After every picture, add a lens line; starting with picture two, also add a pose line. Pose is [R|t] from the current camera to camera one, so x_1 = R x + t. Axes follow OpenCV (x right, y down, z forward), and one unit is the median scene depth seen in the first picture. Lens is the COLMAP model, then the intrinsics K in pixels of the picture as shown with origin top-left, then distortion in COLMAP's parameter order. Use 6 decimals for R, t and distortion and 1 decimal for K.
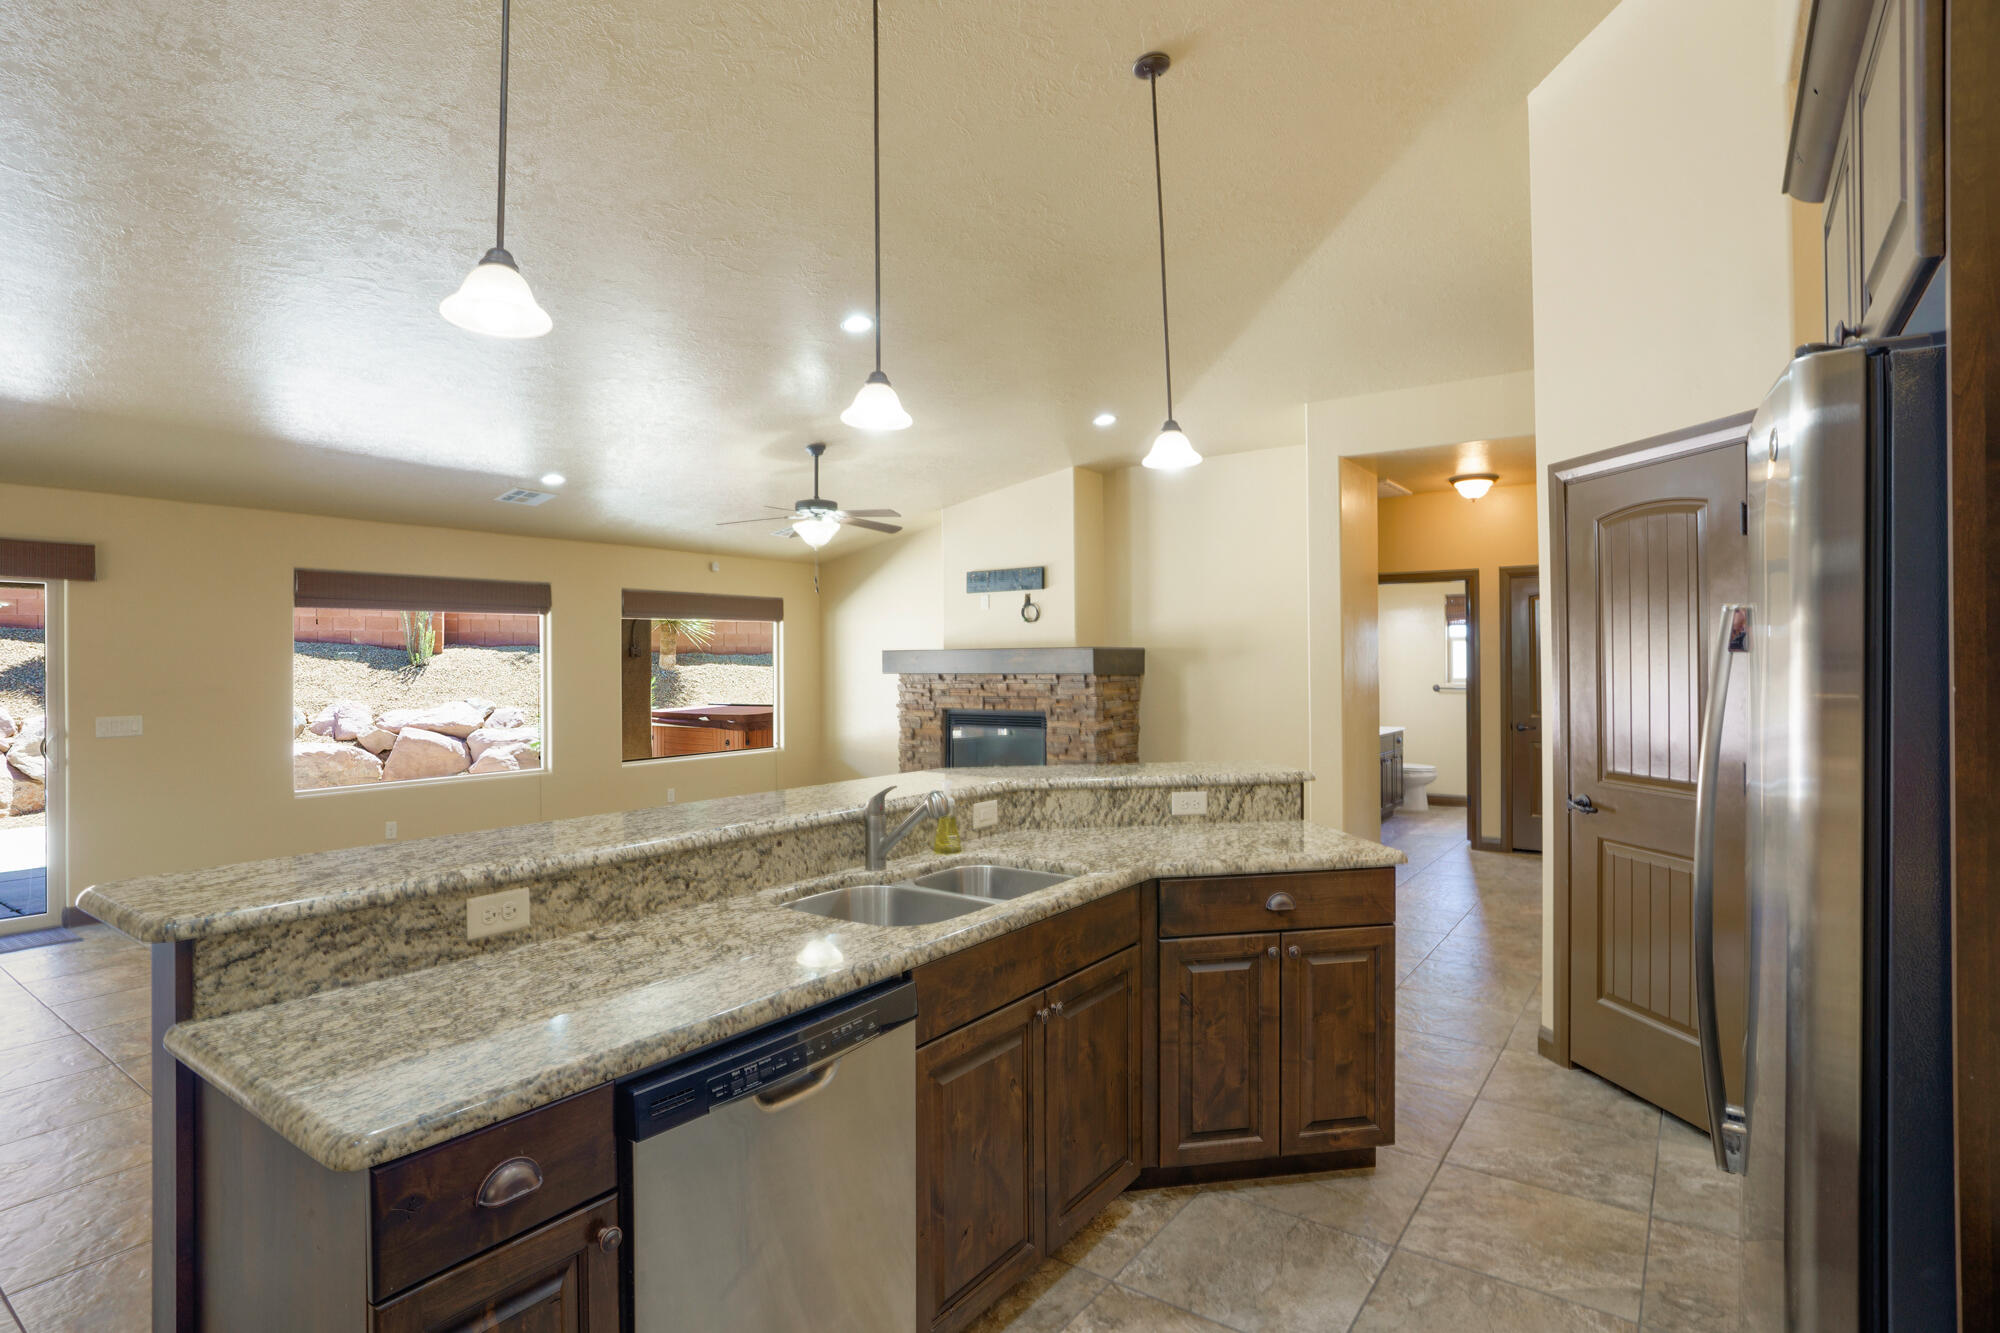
lens RADIAL K [[1013.9, 0, 1001.8], [0, 1013.9, 668.4], [0, 0, 1]] dist [-0.018384, -0.000197]
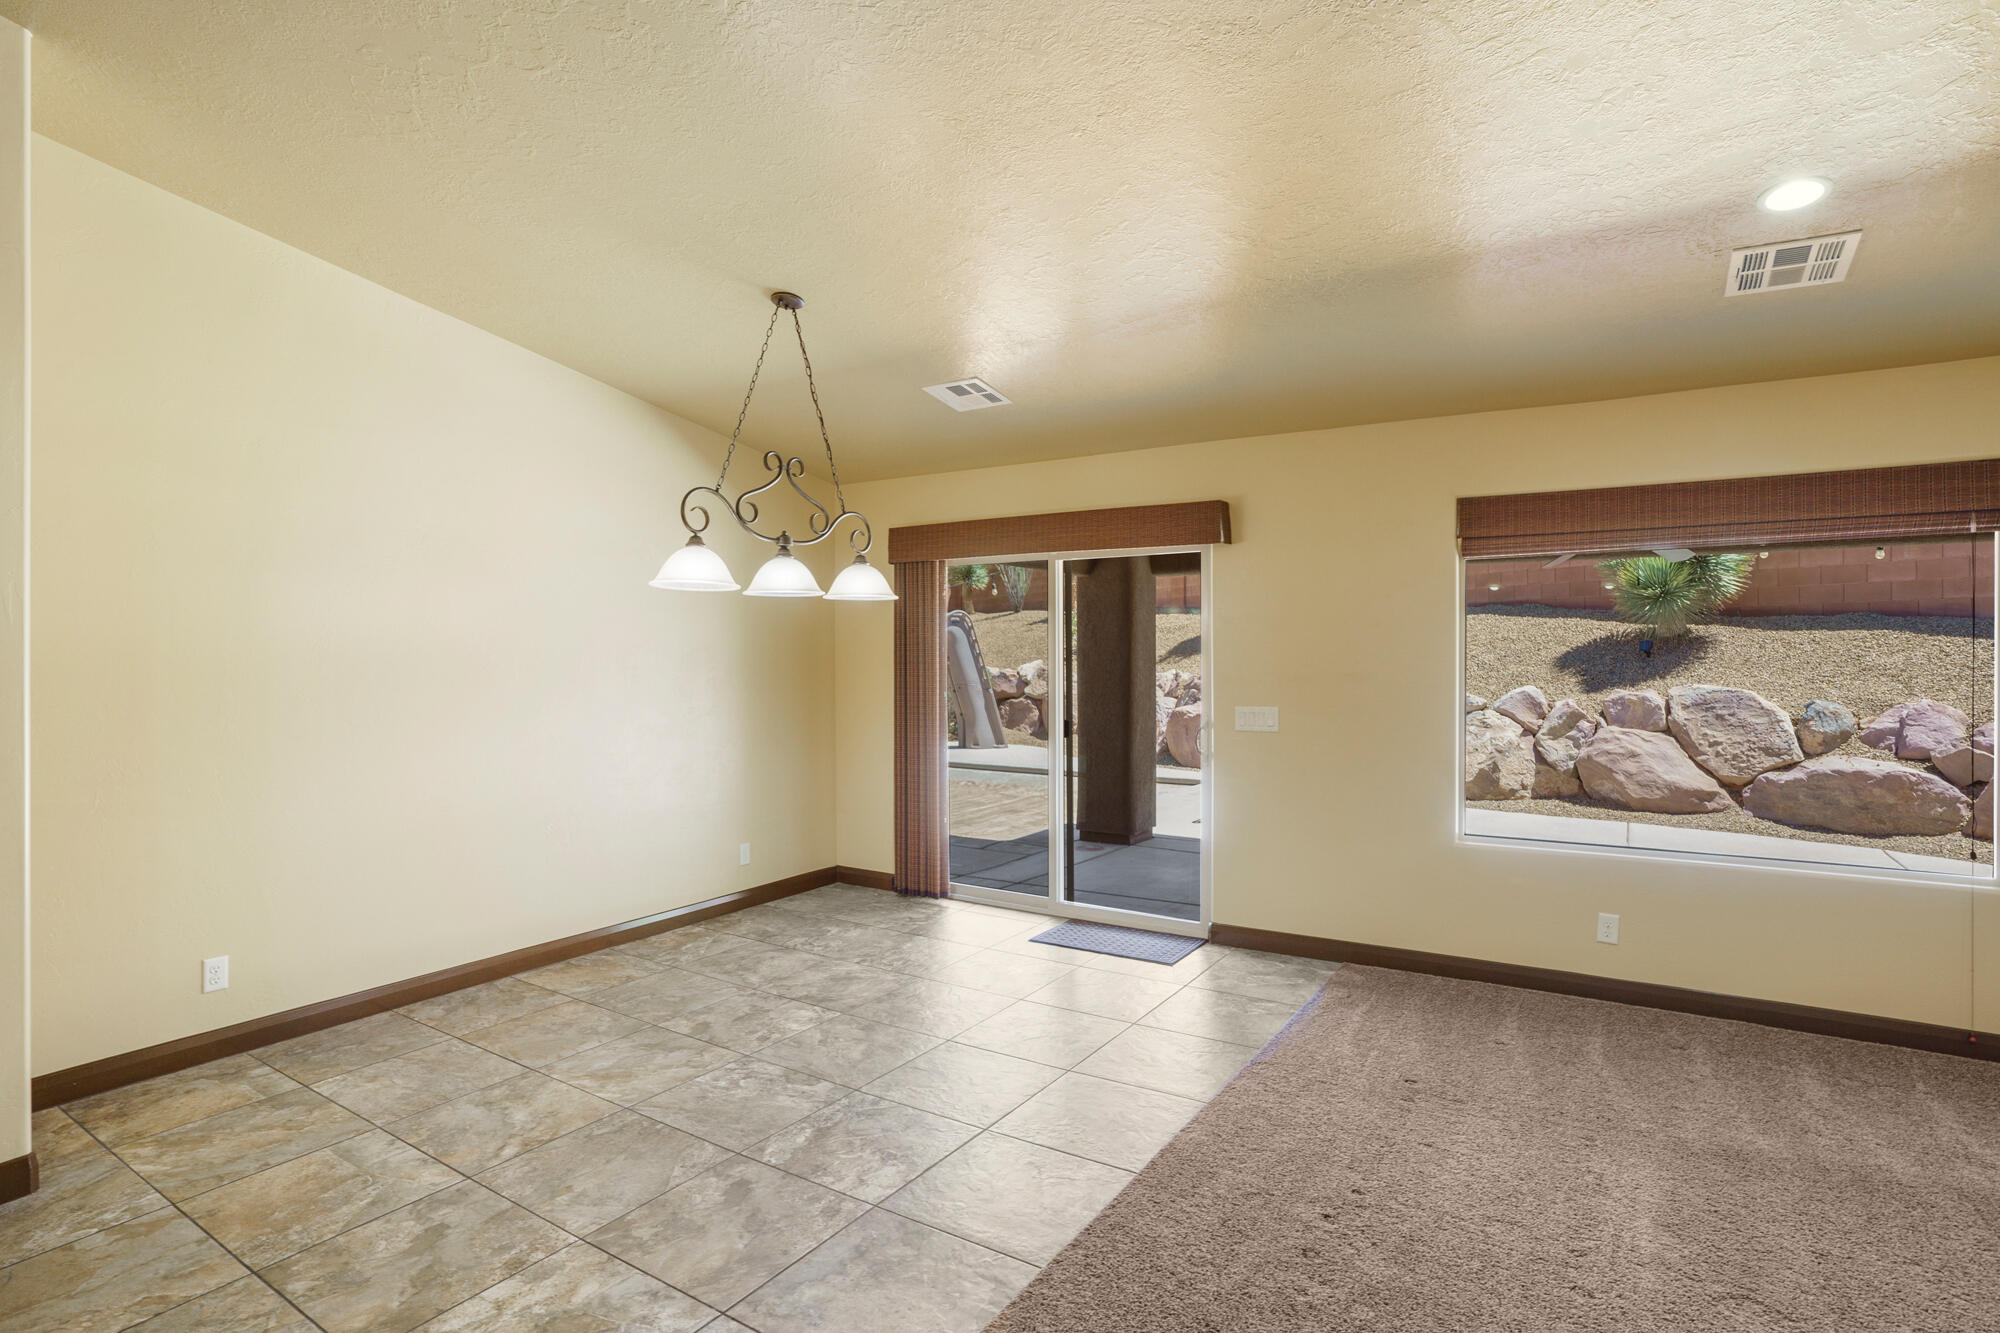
lens RADIAL K [[1013.9, 0, 1003.7], [0, 1013.9, 661.8], [0, 0, 1]] dist [-0.018384, -0.000197]
pose [[0.073034, 0.015357, -0.997211, -0.031238], [-0.005880, 0.999871, 0.014967, -0.000065], [0.997312, 0.004770, 0.073115, 0.353219]]
